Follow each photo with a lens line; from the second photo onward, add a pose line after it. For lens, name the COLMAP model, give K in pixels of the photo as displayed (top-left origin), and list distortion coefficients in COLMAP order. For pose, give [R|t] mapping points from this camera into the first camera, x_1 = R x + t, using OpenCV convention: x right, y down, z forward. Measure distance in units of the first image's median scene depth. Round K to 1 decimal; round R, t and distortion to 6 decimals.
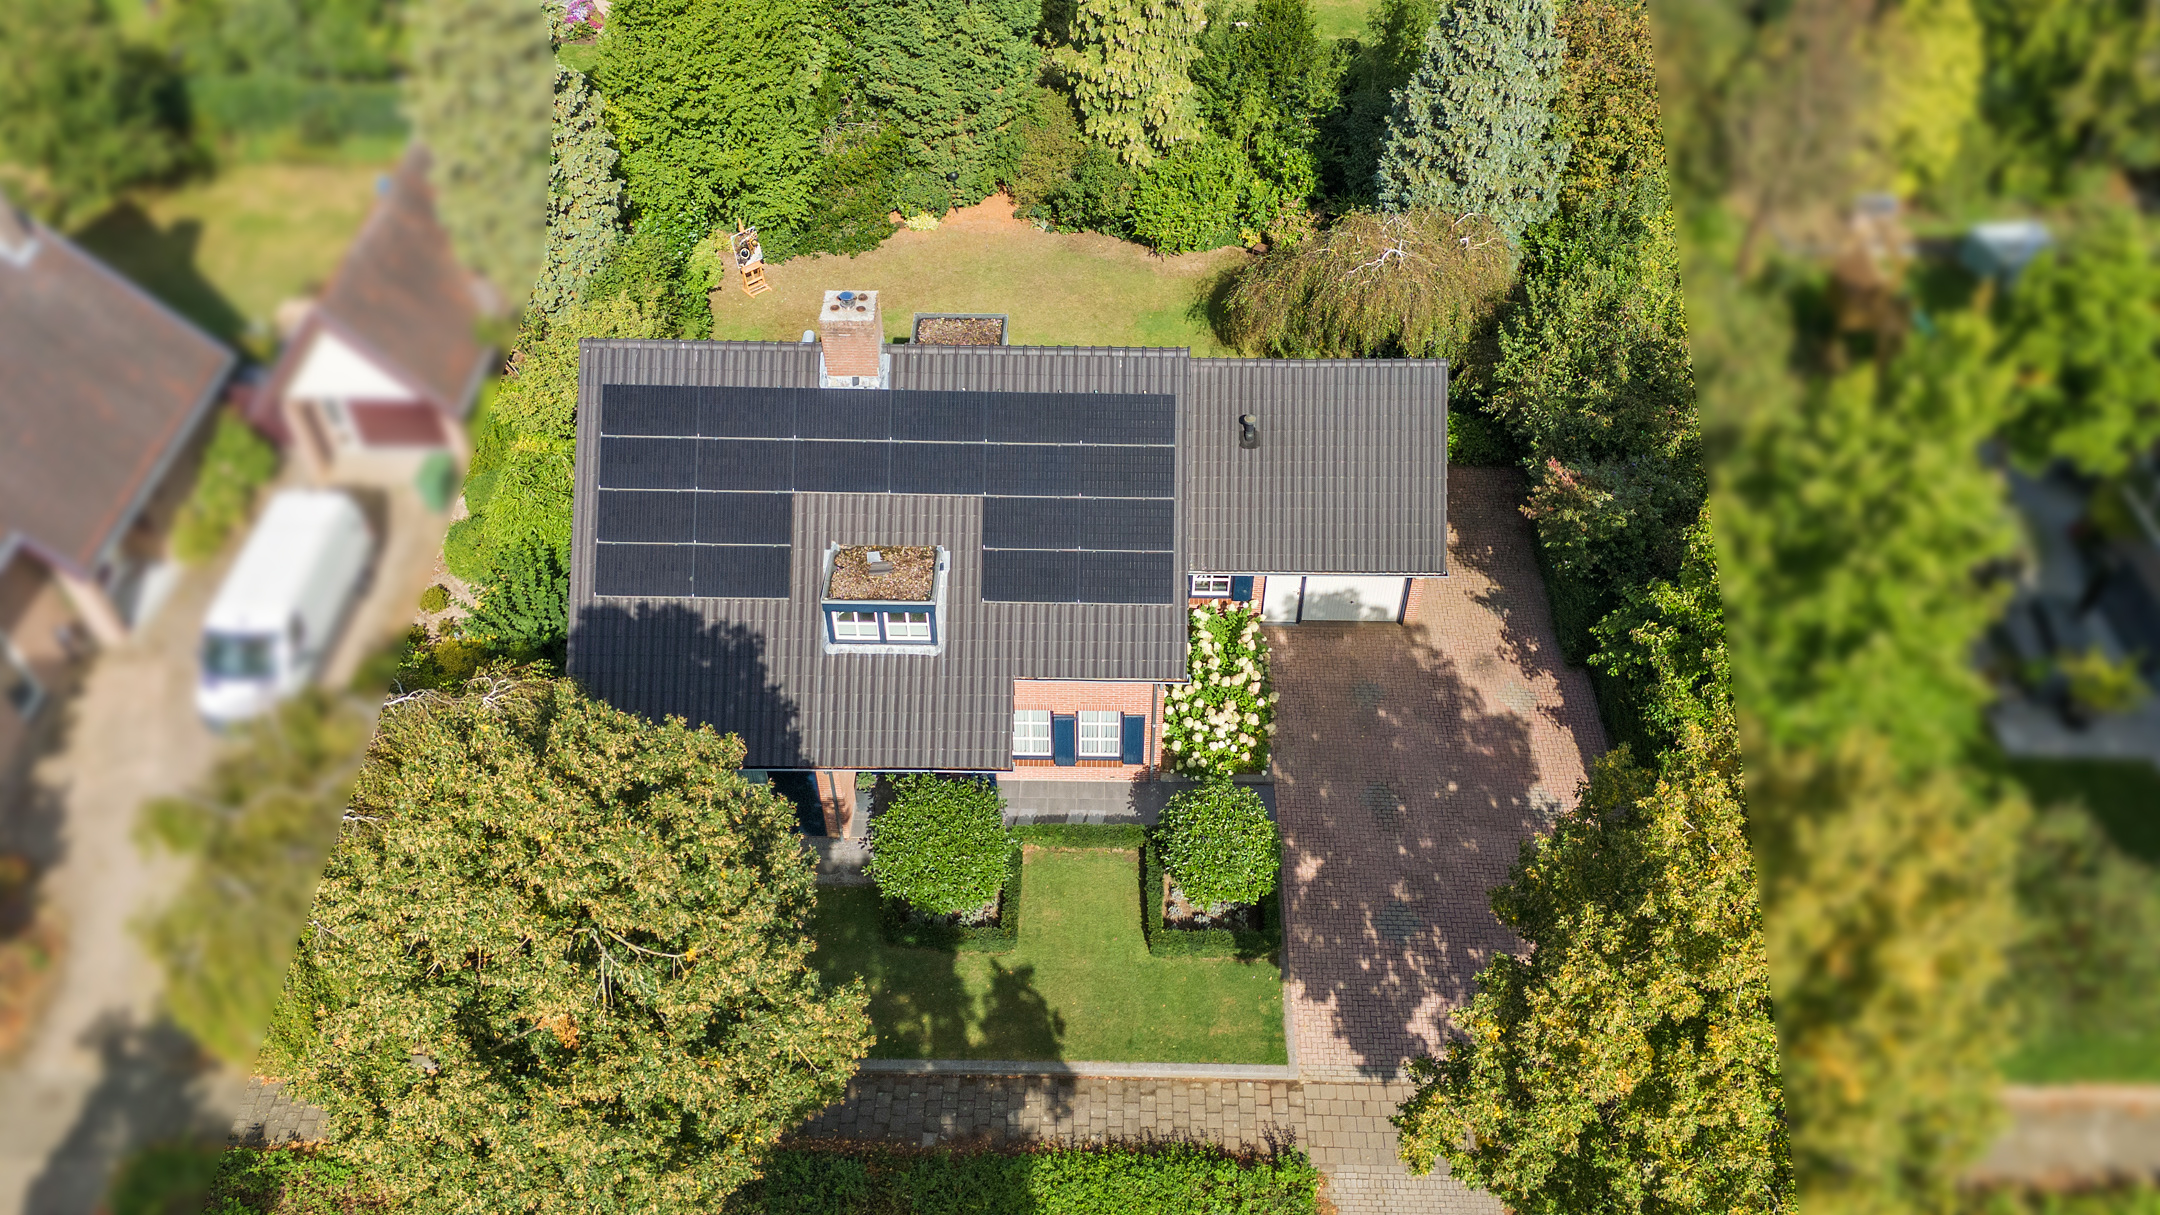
lens RADIAL K [[1664.2, 0, 1076.5], [0, 1664.2, 604.4], [0, 0, 1]] dist [0.003128, 0.001245]
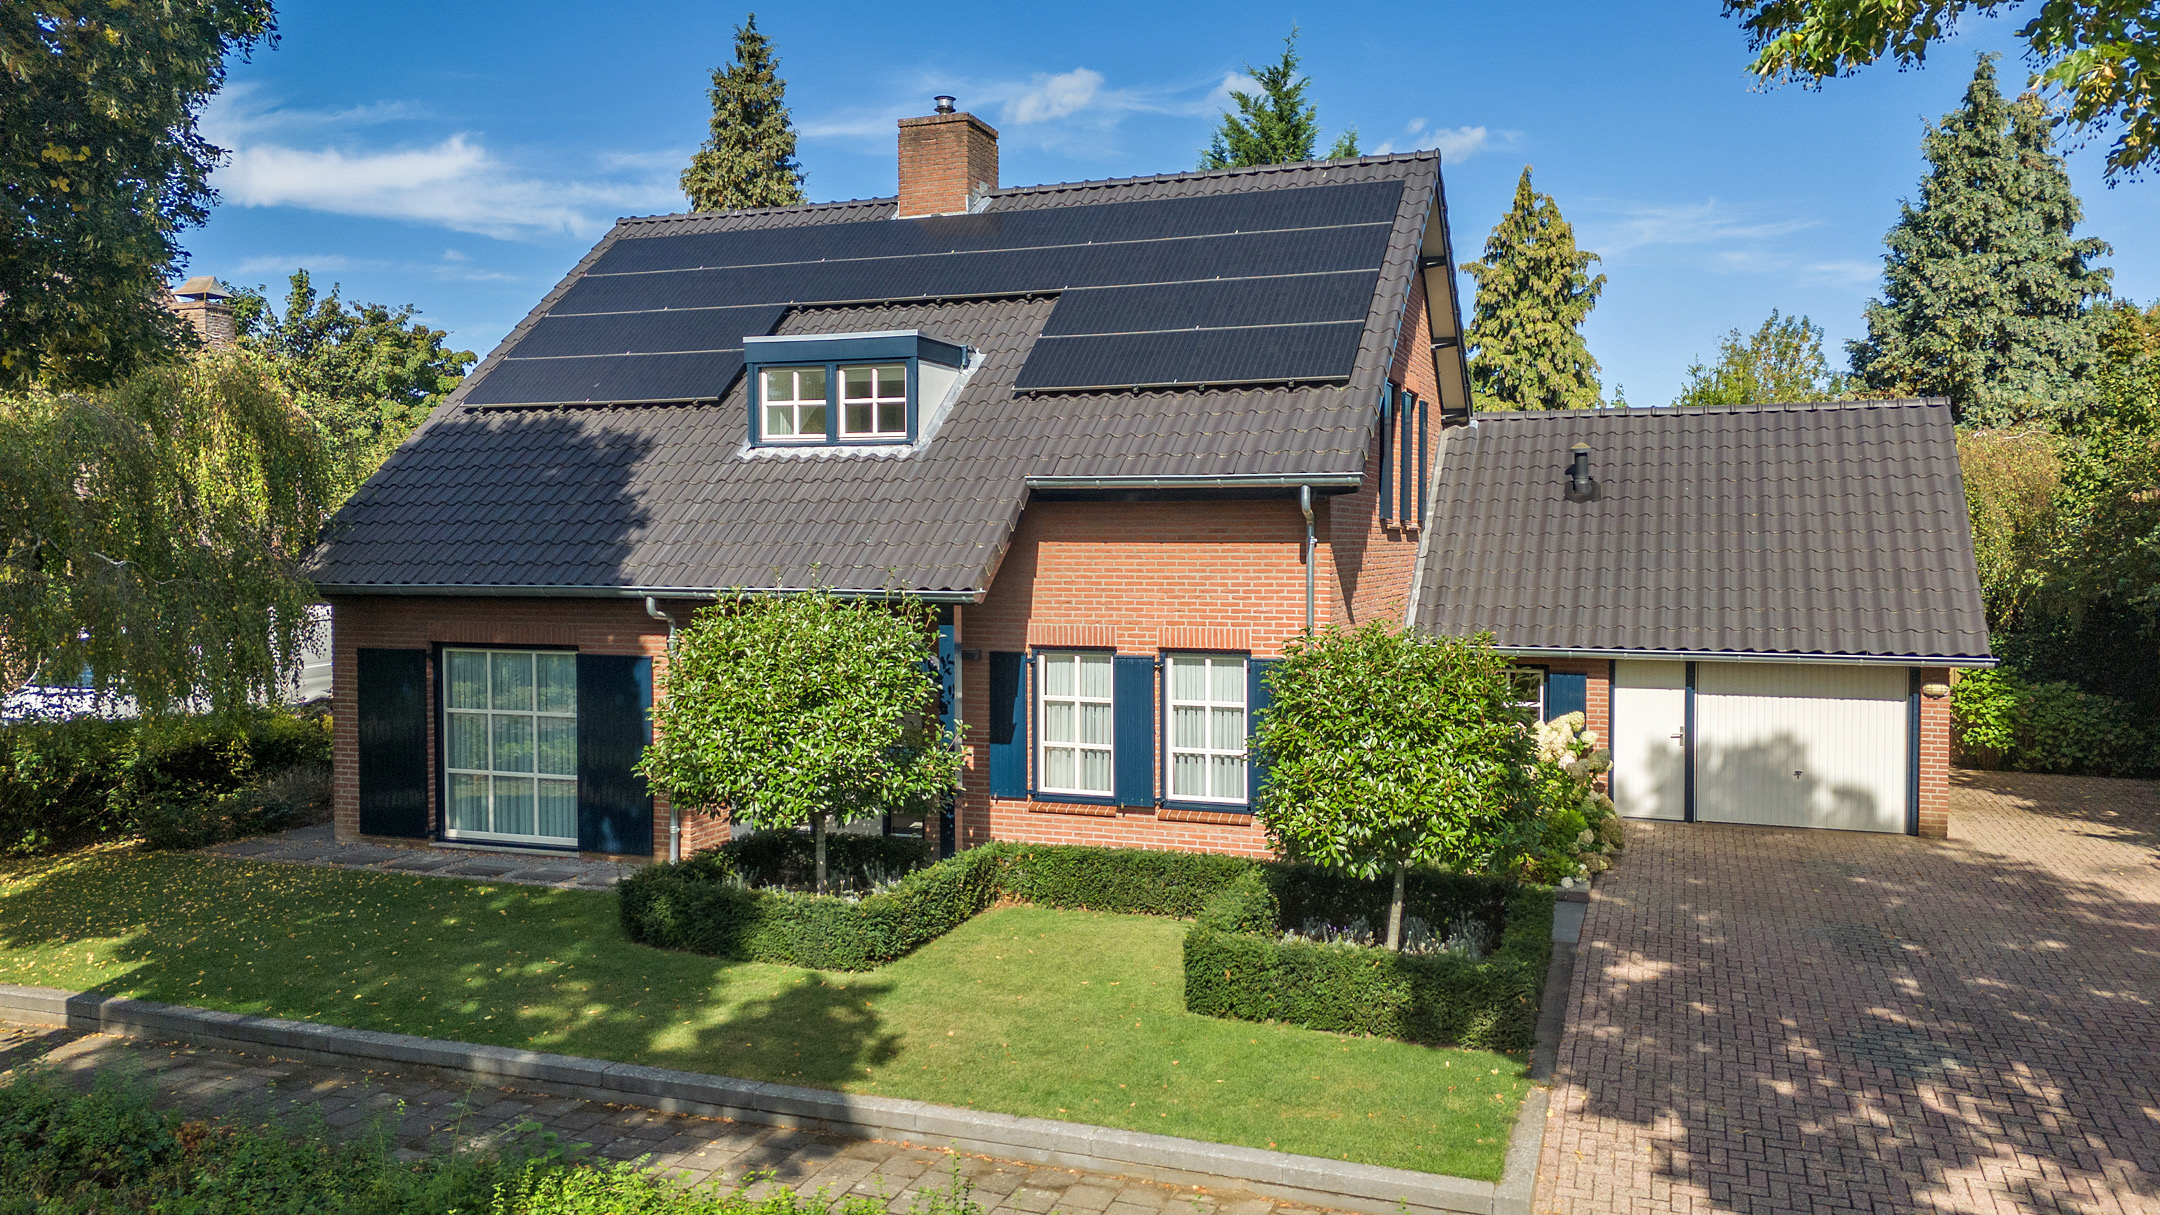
lens RADIAL K [[1664.2, 0, 1083.8], [0, 1664.2, 607.4], [0, 0, 1]] dist [0.003128, 0.001245]
pose [[0.942876, 0.013512, -0.332870, 0.153190], [-0.247248, 0.698049, -0.672009, 0.419622], [0.223280, 0.715922, 0.661514, 0.685098]]
